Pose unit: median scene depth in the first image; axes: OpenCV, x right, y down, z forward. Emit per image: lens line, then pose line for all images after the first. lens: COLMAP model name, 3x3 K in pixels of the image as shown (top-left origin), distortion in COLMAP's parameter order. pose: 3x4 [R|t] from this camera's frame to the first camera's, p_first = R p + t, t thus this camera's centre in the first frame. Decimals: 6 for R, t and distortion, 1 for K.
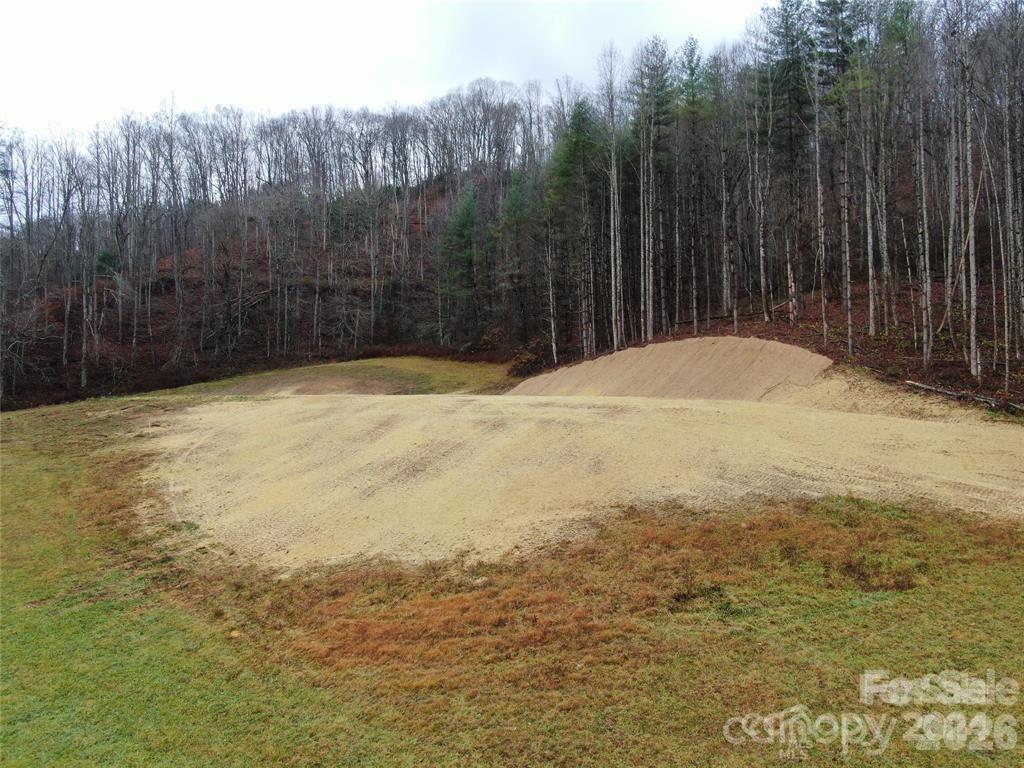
lens RADIAL K [[767.6, 0, 512.0], [0, 767.6, 384.0], [0, 0, 1]] dist [-0.018647, 0.003720]
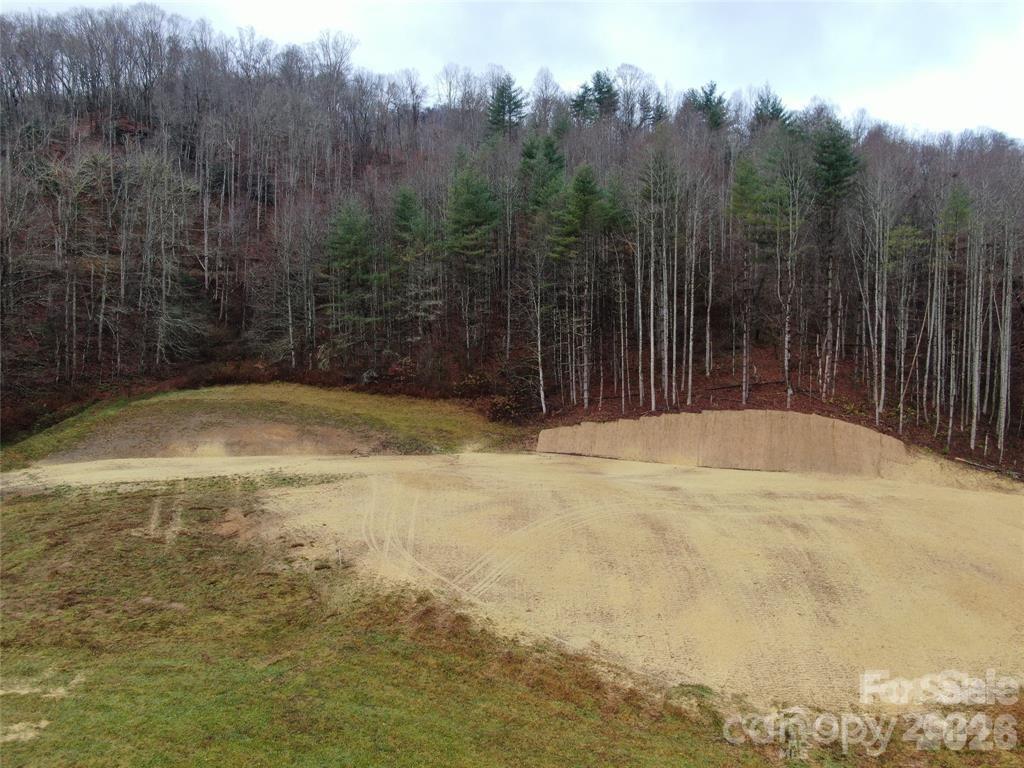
lens RADIAL K [[767.6, 0, 512.0], [0, 767.6, 384.0], [0, 0, 1]] dist [-0.018647, 0.003720]
pose [[0.795906, -0.029859, 0.604684, -1.137342], [-0.016204, 0.997375, 0.070577, -0.255501], [-0.605204, -0.065971, 0.793332, 0.382398]]
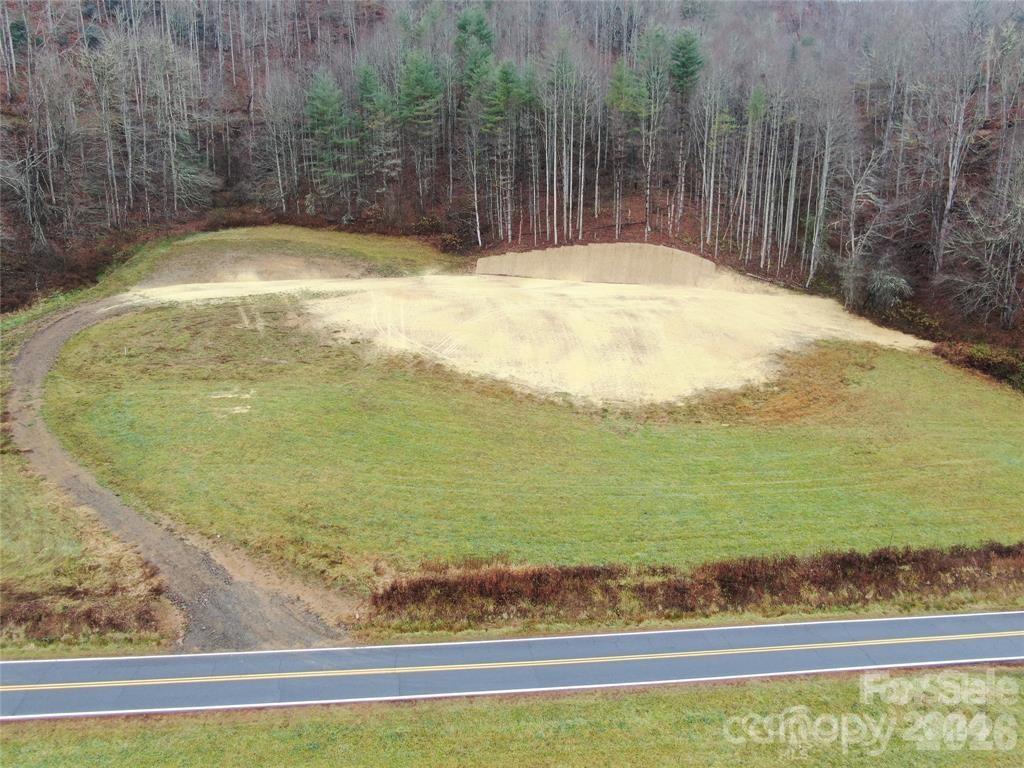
lens RADIAL K [[767.6, 0, 512.0], [0, 767.6, 384.0], [0, 0, 1]] dist [-0.018647, 0.003720]
pose [[0.739165, -0.188418, 0.646632, -1.669440], [-0.012879, 0.955944, 0.293268, -0.378089], [-0.673401, -0.225101, 0.704174, -0.234605]]
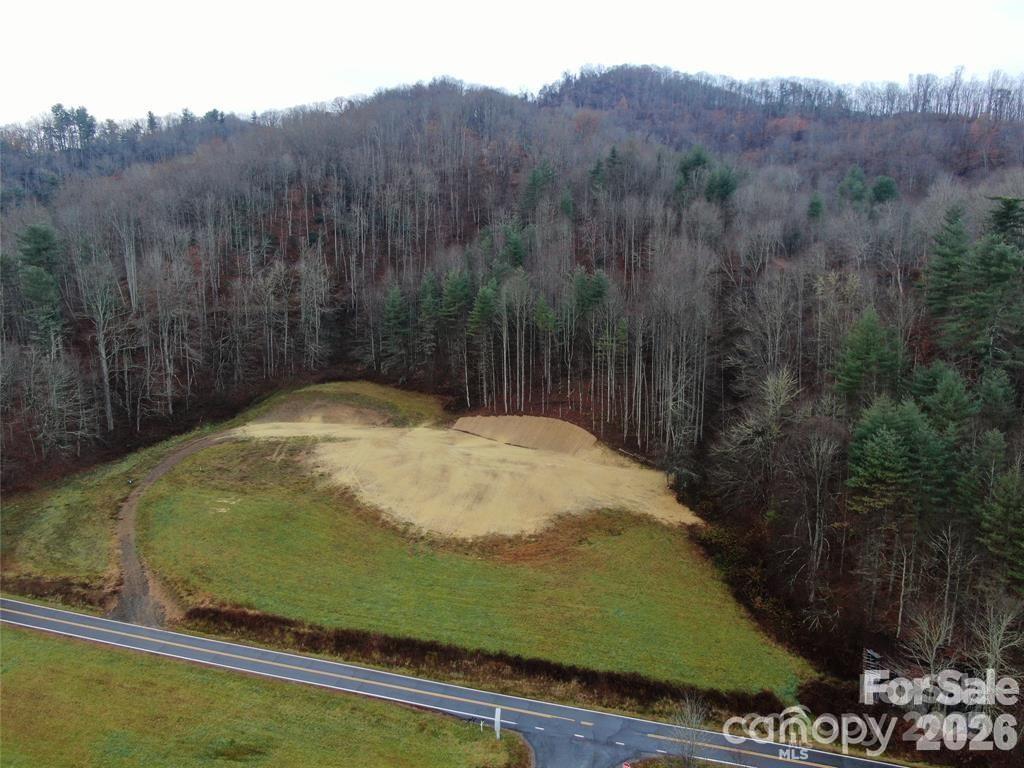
lens RADIAL K [[742.5, 0, 512.0], [0, 742.5, 384.0], [0, 0, 1]] dist [-0.007196, 0.002601]
pose [[0.940284, -0.057838, 0.335440, -0.964628], [-0.008298, 0.981271, 0.192454, -0.906952], [-0.340289, -0.183745, 0.922194, -1.718826]]
